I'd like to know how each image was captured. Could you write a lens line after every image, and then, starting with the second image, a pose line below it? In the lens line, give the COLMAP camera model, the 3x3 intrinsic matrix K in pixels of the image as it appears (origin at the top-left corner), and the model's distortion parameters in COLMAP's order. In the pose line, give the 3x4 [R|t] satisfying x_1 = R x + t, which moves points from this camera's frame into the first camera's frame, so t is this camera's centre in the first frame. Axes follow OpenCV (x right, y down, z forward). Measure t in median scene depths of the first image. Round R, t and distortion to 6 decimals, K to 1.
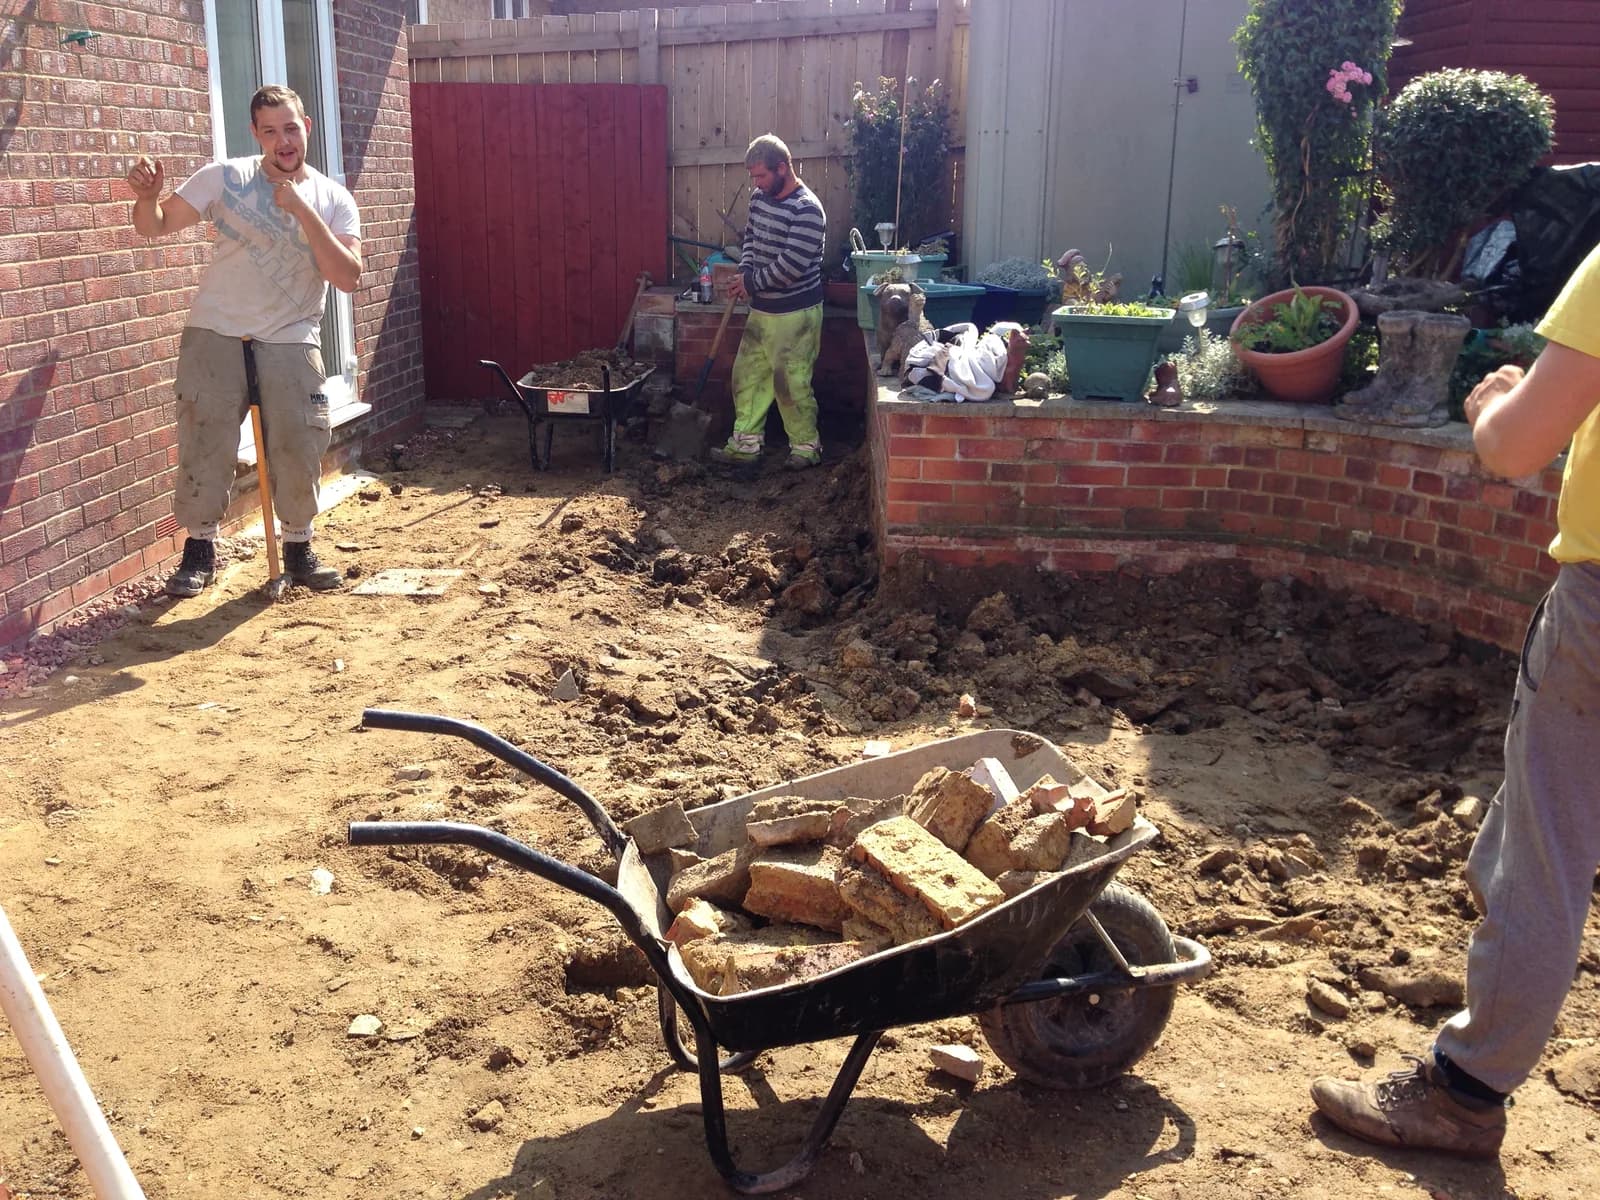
lens RADIAL K [[1501.0, 0, 792.6], [0, 1501.0, 592.4], [0, 0, 1]] dist [0.151327, -0.282824]
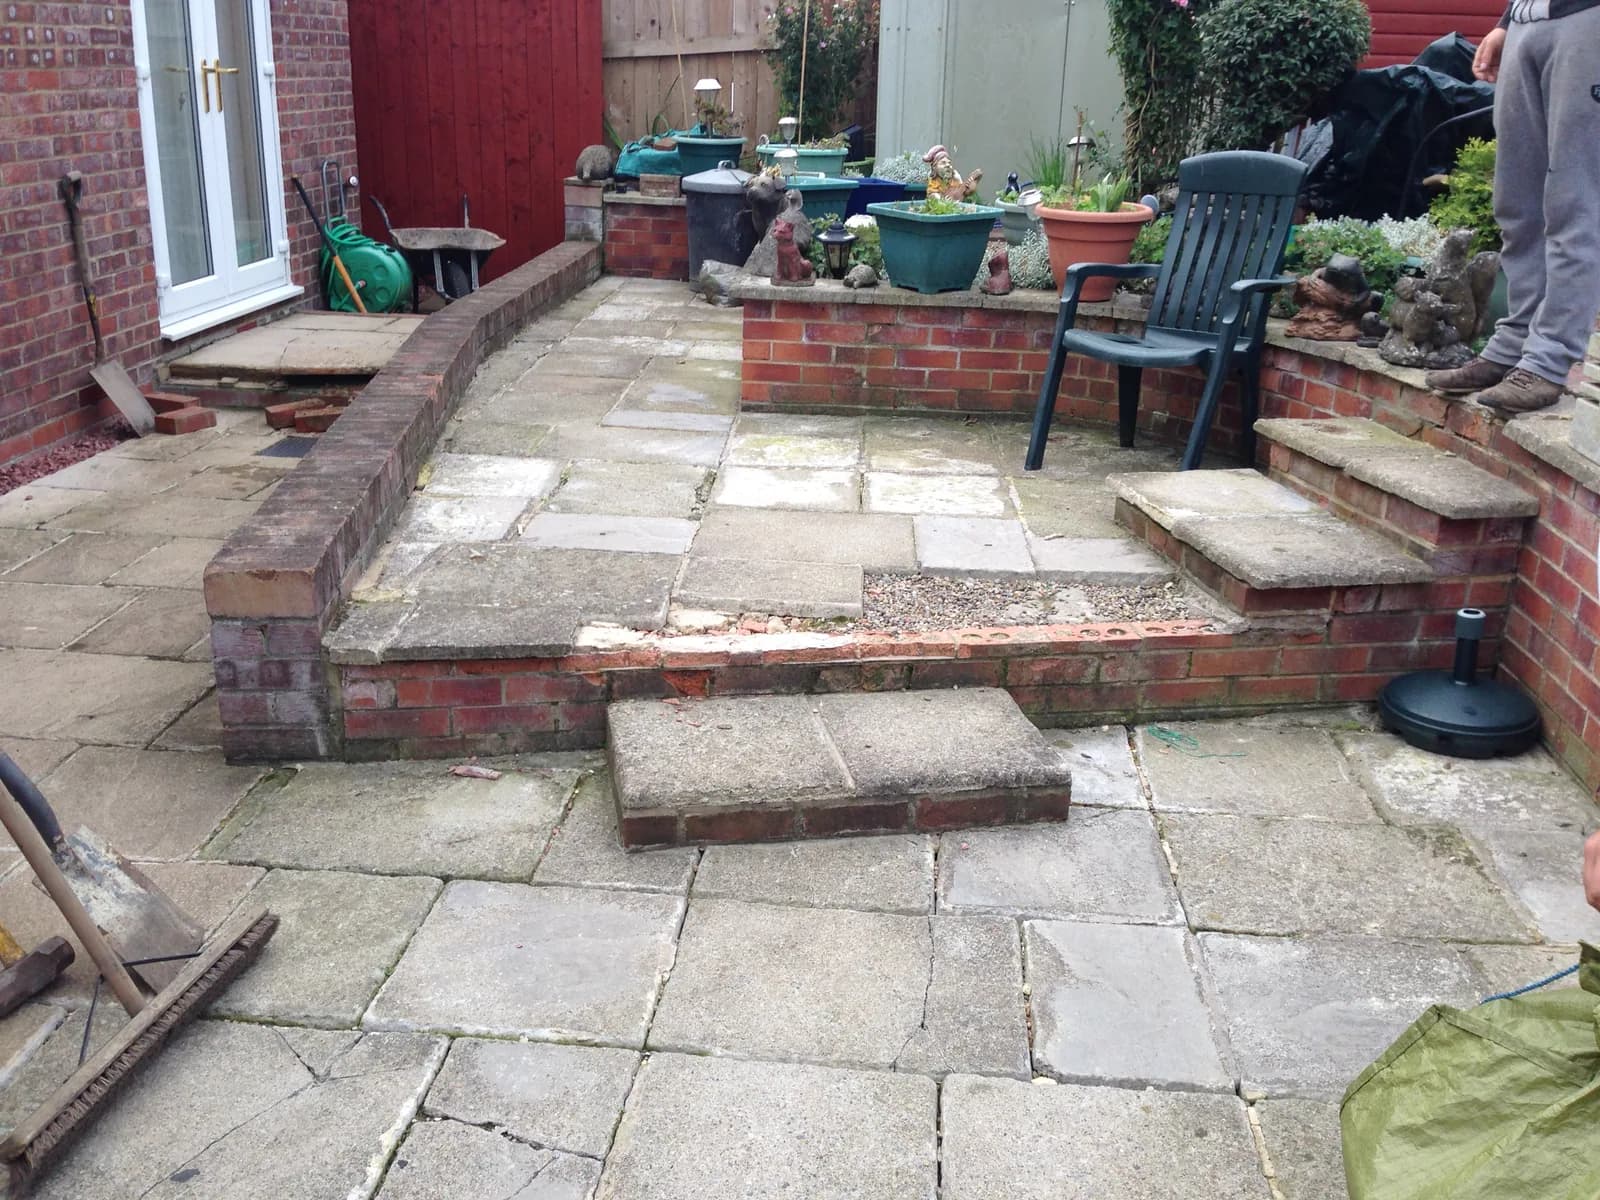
lens RADIAL K [[1515.5, 0, 791.5], [0, 1515.5, 618.4], [0, 0, 1]] dist [0.133383, -0.236792]
pose [[0.999713, 0.016119, -0.017731, 0.119441], [-0.014692, 0.996856, 0.077865, 0.024329], [0.018931, -0.077582, 0.996806, -0.108503]]
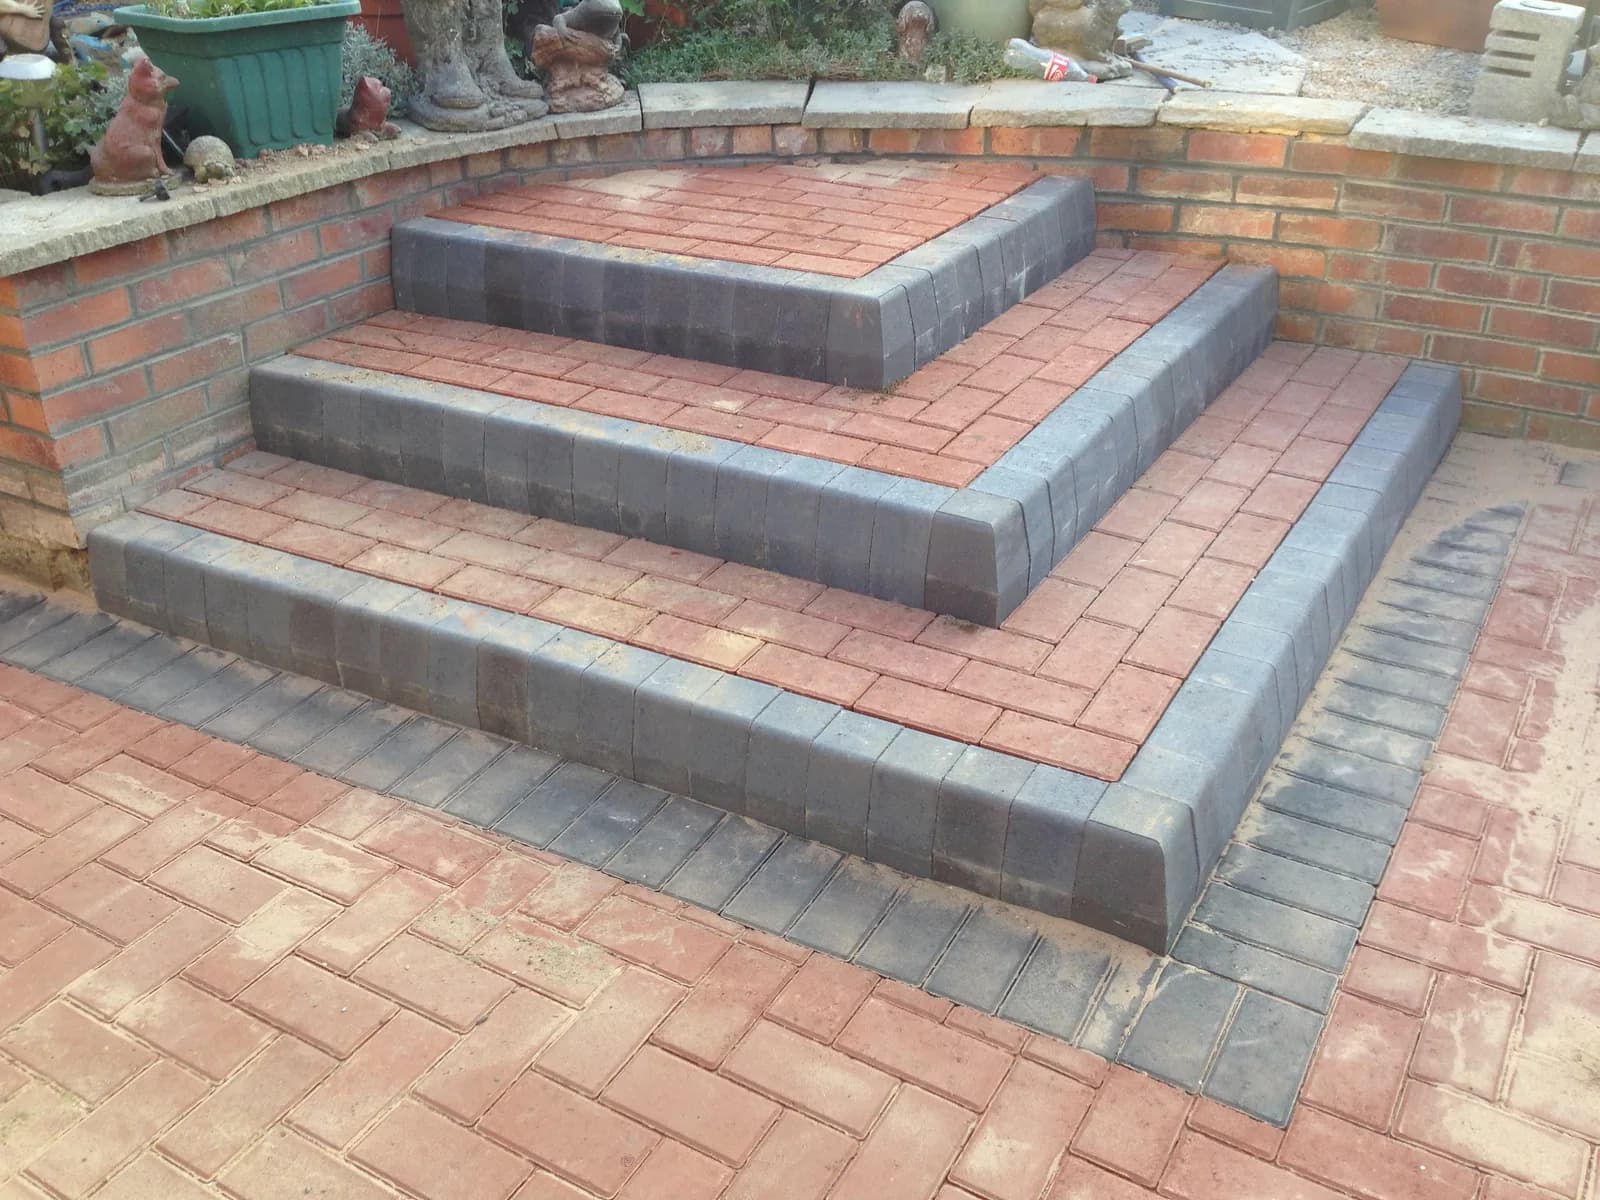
lens RADIAL K [[1464.1, 0, 793.7], [0, 1464.1, 628.4], [0, 0, 1]] dist [0.145122, -0.252203]
pose [[0.454351, -0.460535, 0.762544, -0.247321], [0.257824, 0.887346, 0.382288, -0.133185], [-0.852697, 0.022909, 0.521903, 0.503296]]
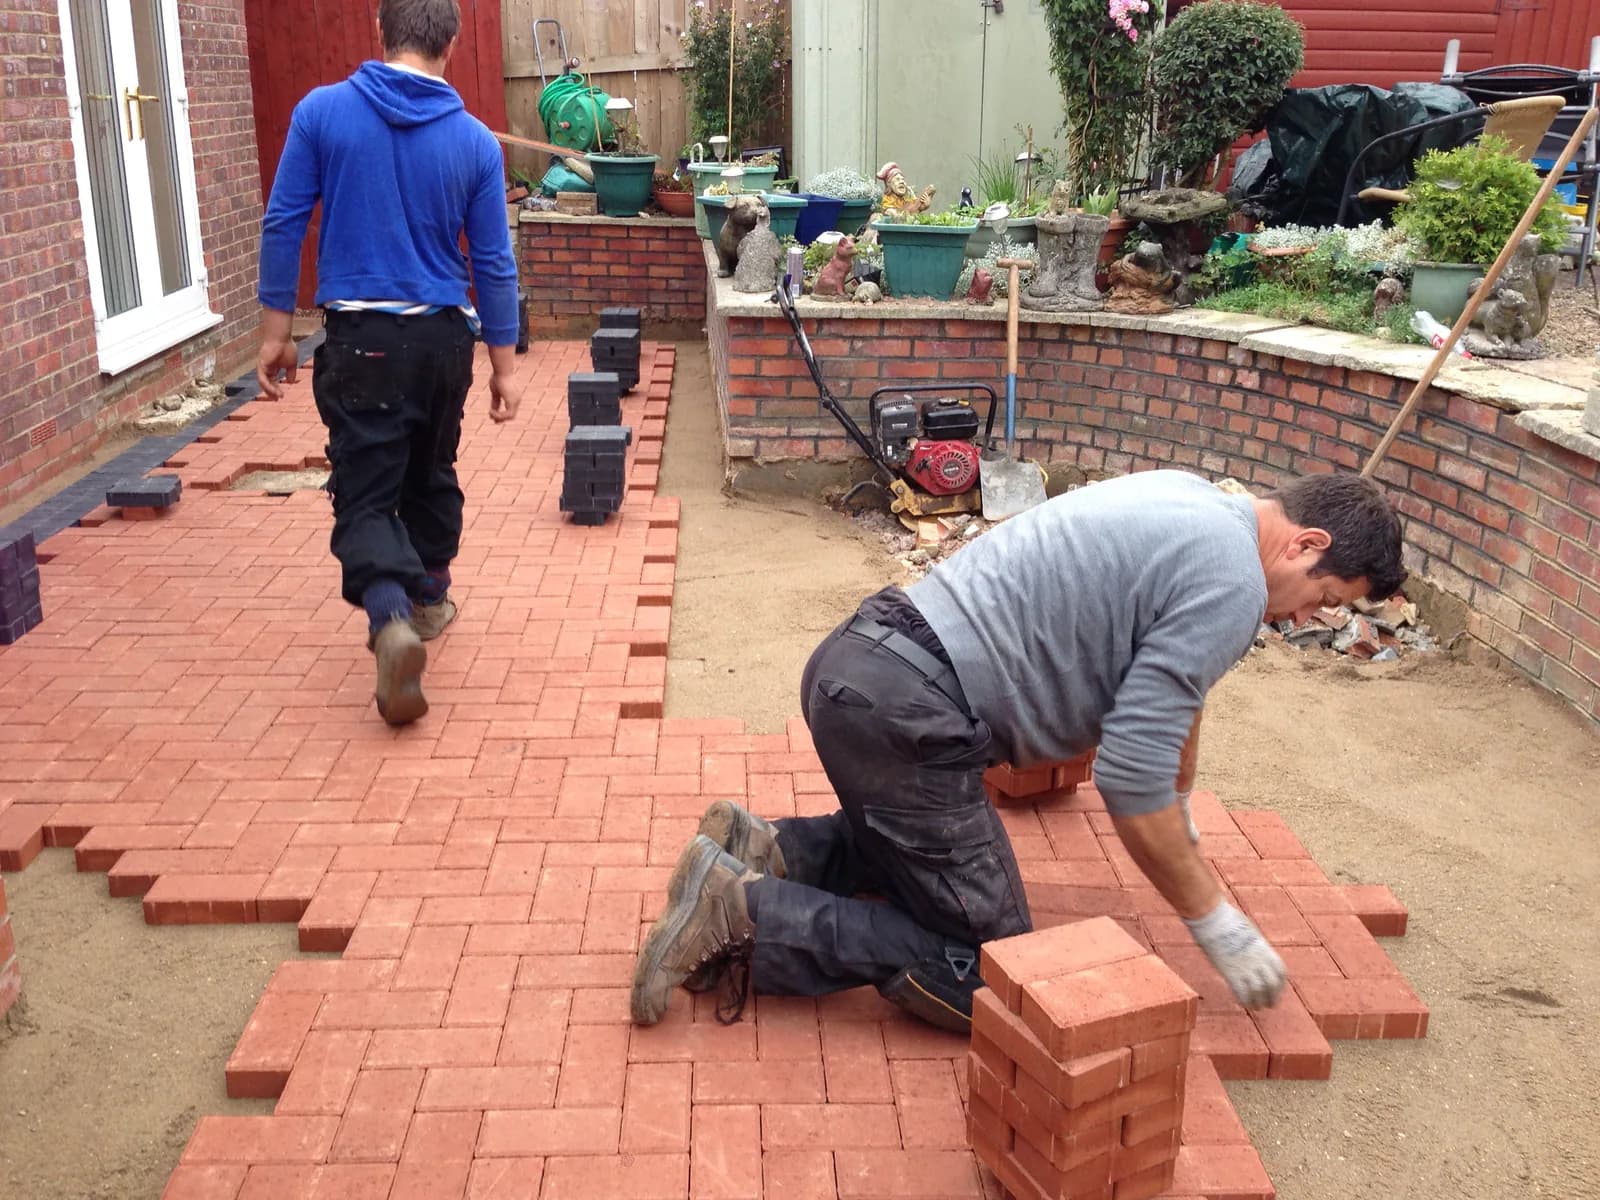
lens RADIAL K [[1501.0, 0, 792.6], [0, 1501.0, 592.4], [0, 0, 1]] dist [0.151327, -0.282824]
pose [[0.994462, -0.034073, 0.099419, -0.005088], [0.028205, 0.997809, 0.059851, 0.016974], [-0.101240, -0.056716, 0.993244, -0.107059]]
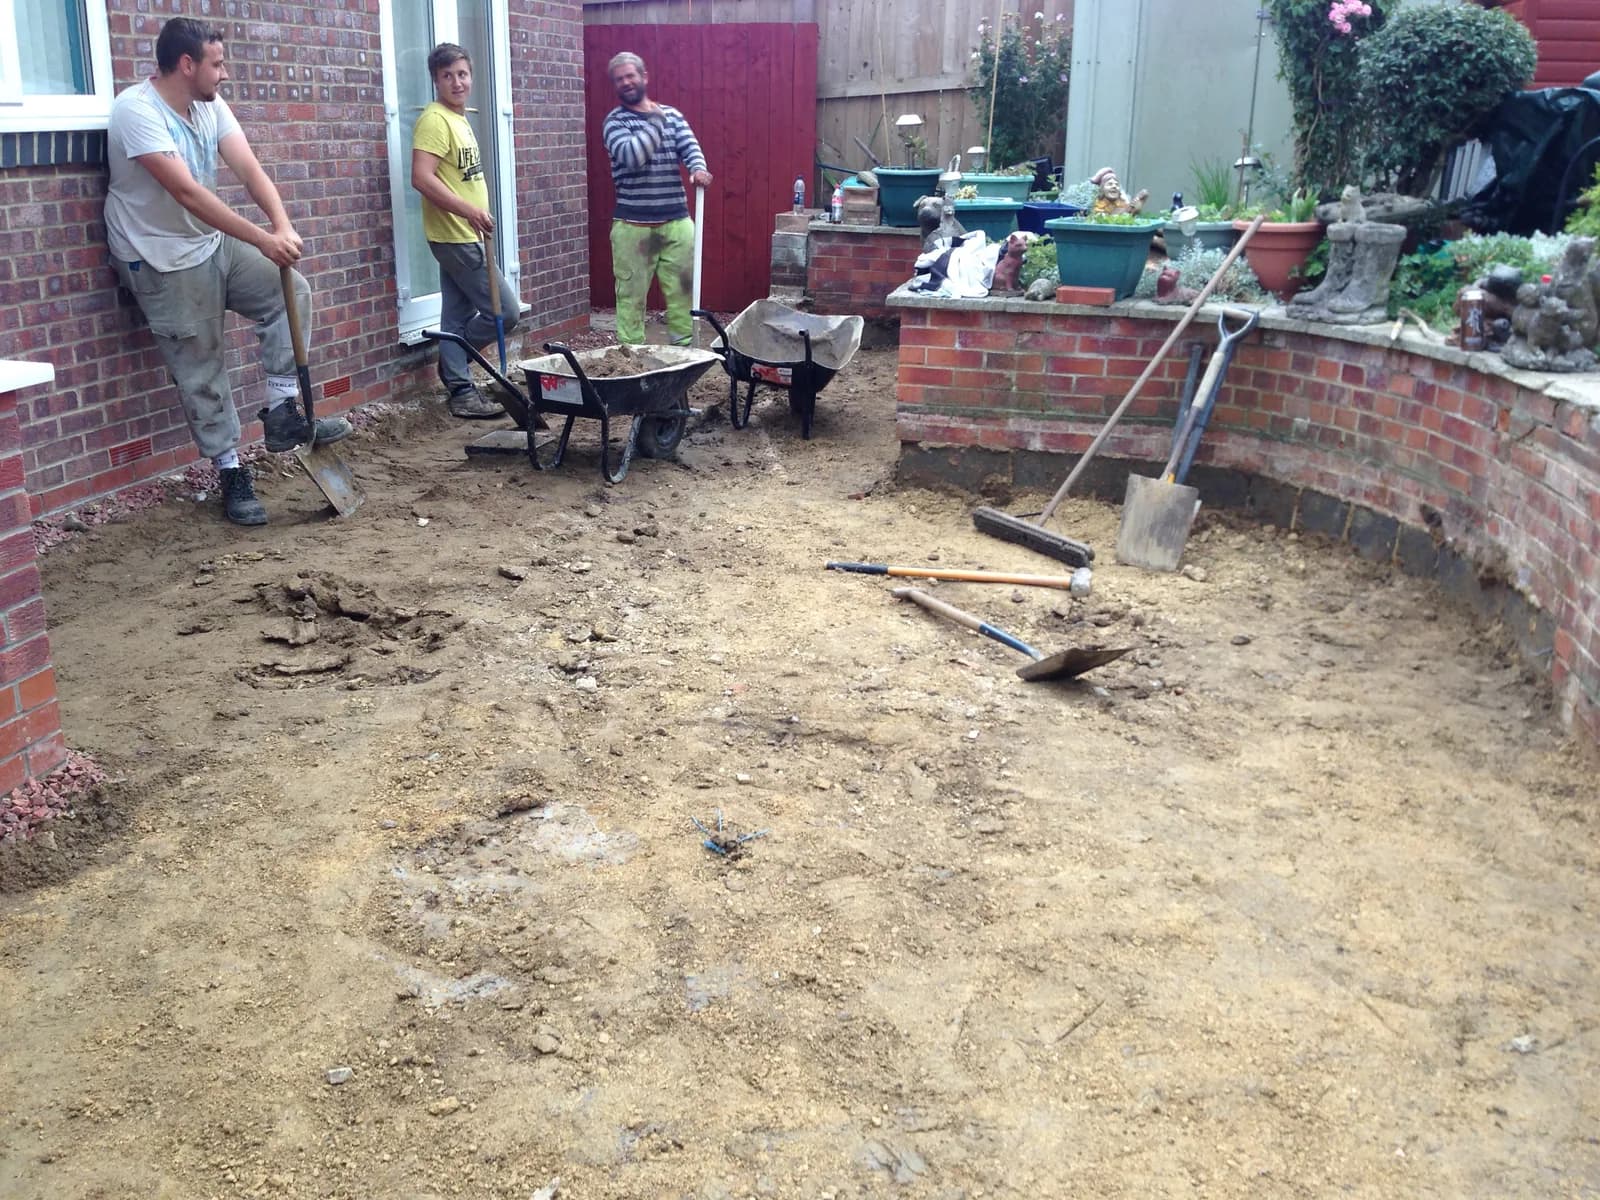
lens RADIAL K [[1516.8, 0, 790.2], [0, 1516.8, 567.8], [0, 0, 1]] dist [0.161711, -0.310344]
pose [[0.982309, 0.053528, -0.179456, 0.196656], [-0.050291, 0.998480, 0.022539, 0.057843], [0.180390, -0.013115, 0.983508, -0.168428]]
